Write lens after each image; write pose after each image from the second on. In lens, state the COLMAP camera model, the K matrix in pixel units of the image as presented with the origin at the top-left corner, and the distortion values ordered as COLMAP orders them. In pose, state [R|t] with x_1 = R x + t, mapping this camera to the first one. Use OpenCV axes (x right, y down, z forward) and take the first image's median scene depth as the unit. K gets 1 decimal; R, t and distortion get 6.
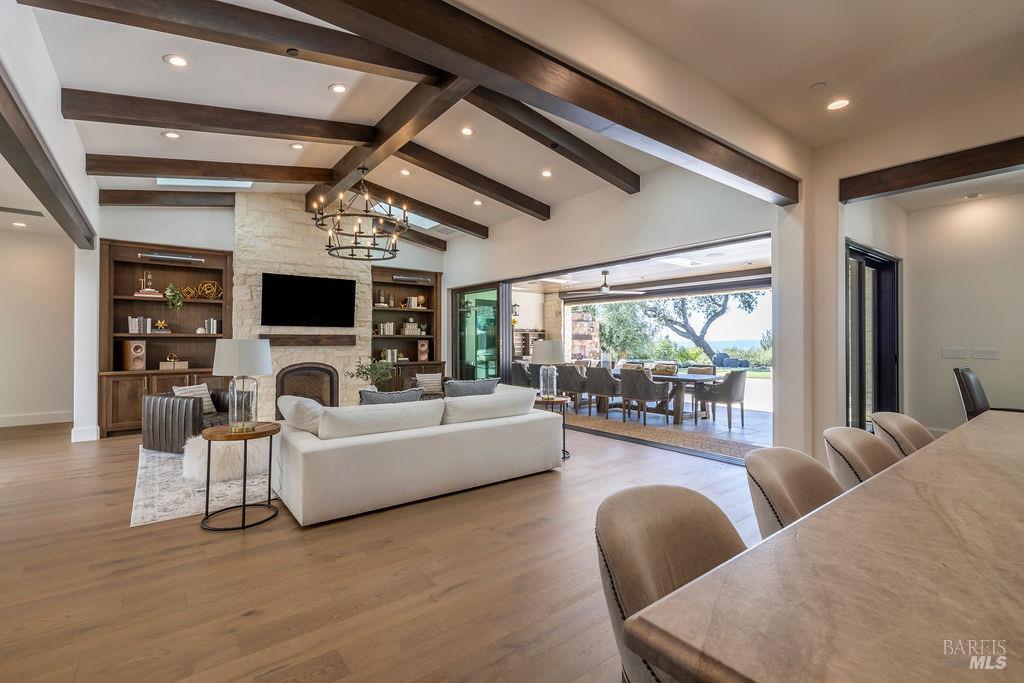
lens RADIAL K [[437.9, 0, 511.9], [0, 437.9, 338.5], [0, 0, 1]] dist [-0.000139, 0.000206]
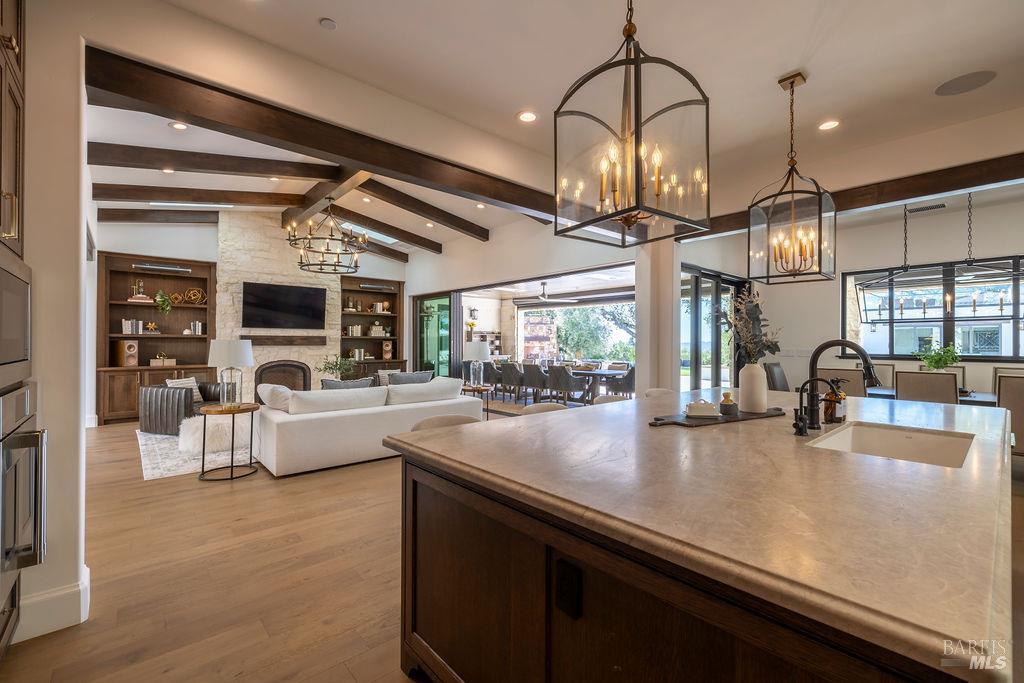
lens RADIAL K [[437.9, 0, 512.0], [0, 437.9, 341.7], [0, 0, 1]] dist [-0.000139, 0.000206]
pose [[0.999250, 0.003745, 0.038545, 0.099685], [-0.003912, 0.999983, 0.004269, -0.000542], [-0.038529, -0.004417, 0.999248, -0.192369]]
